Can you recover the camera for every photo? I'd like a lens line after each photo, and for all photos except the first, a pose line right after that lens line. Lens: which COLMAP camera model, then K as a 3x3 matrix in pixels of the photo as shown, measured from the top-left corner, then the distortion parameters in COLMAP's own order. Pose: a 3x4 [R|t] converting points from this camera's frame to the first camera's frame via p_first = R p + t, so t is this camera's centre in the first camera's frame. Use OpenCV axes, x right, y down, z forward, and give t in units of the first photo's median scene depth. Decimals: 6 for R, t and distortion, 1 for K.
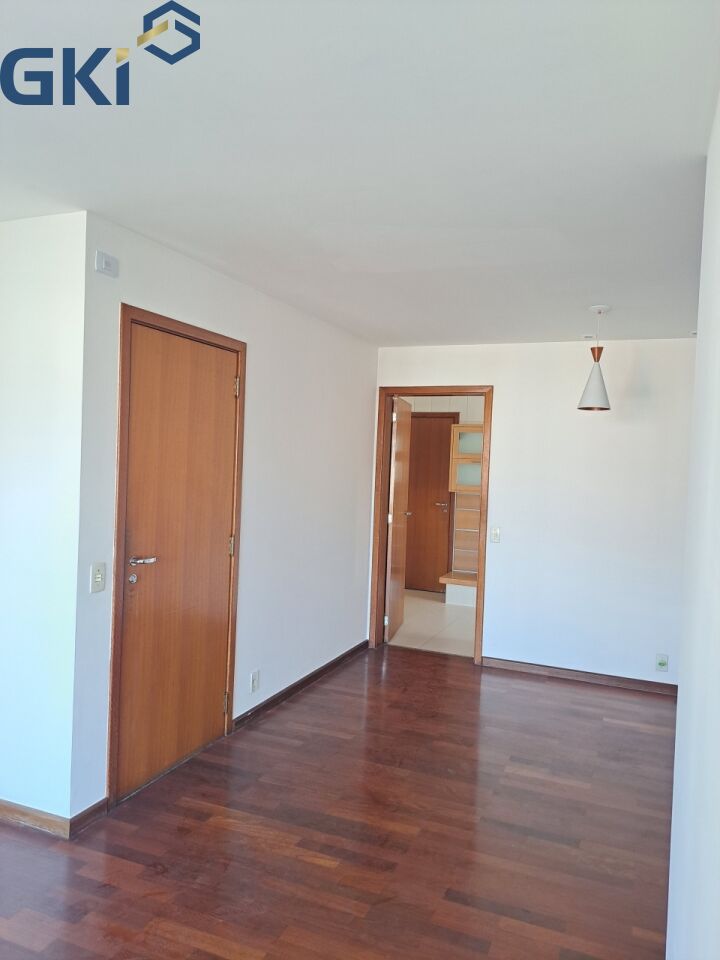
lens RADIAL K [[686.8, 0, 365.3], [0, 686.8, 480.7], [0, 0, 1]] dist [0.063784, -0.052528]
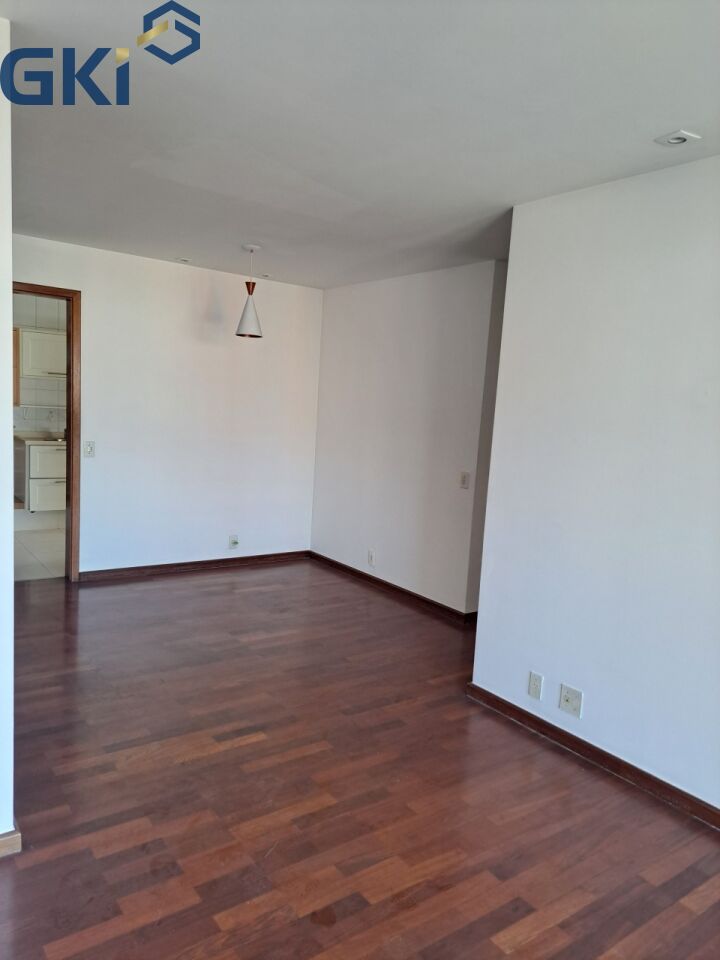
lens RADIAL K [[686.8, 0, 367.3], [0, 686.8, 488.2], [0, 0, 1]] dist [0.063784, -0.052528]
pose [[0.523152, -0.109714, 0.845148, -0.581275], [-0.017073, 0.990131, 0.139104, -0.013154], [-0.852068, -0.087202, 0.516116, 0.194401]]
